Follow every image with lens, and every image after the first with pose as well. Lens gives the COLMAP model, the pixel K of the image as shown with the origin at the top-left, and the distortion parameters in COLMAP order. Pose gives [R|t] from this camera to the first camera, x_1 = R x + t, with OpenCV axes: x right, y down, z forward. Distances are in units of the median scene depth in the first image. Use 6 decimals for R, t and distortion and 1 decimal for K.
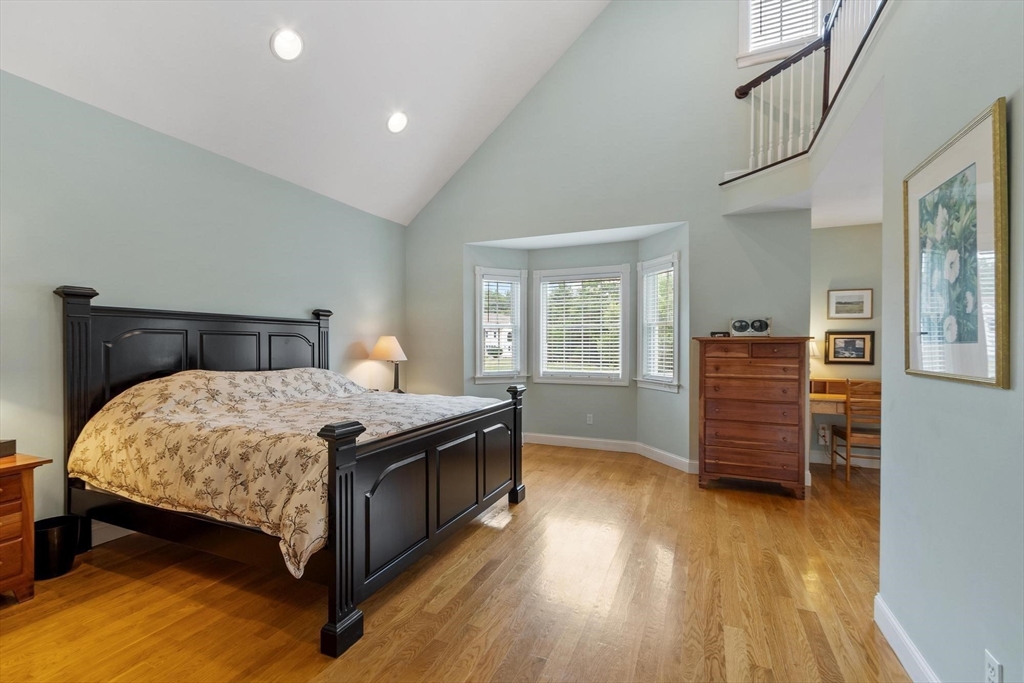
lens RADIAL K [[448.8, 0, 509.5], [0, 448.8, 347.3], [0, 0, 1]] dist [0.000135, 0.000118]
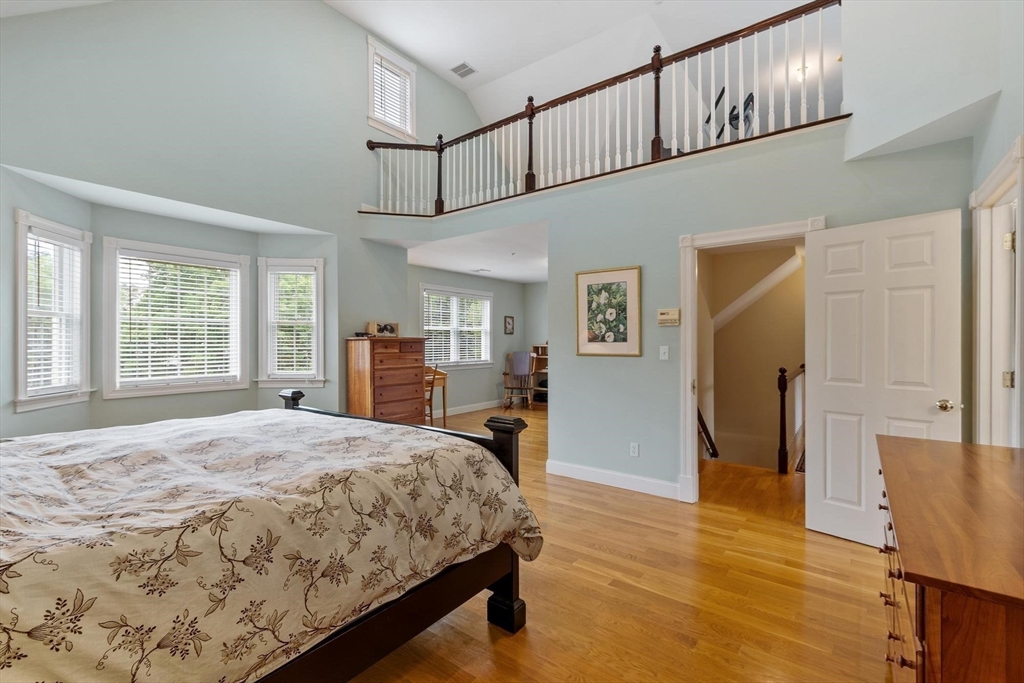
lens RADIAL K [[446.8, 0, 506.8], [0, 446.8, 342.7], [0, 0, 1]] dist [-0.001053, 0.000249]
pose [[0.242293, -0.002215, 0.970201, -0.650884], [0.007840, 0.999969, 0.000325, -0.004692], [-0.970171, 0.007528, 0.242303, 0.339226]]
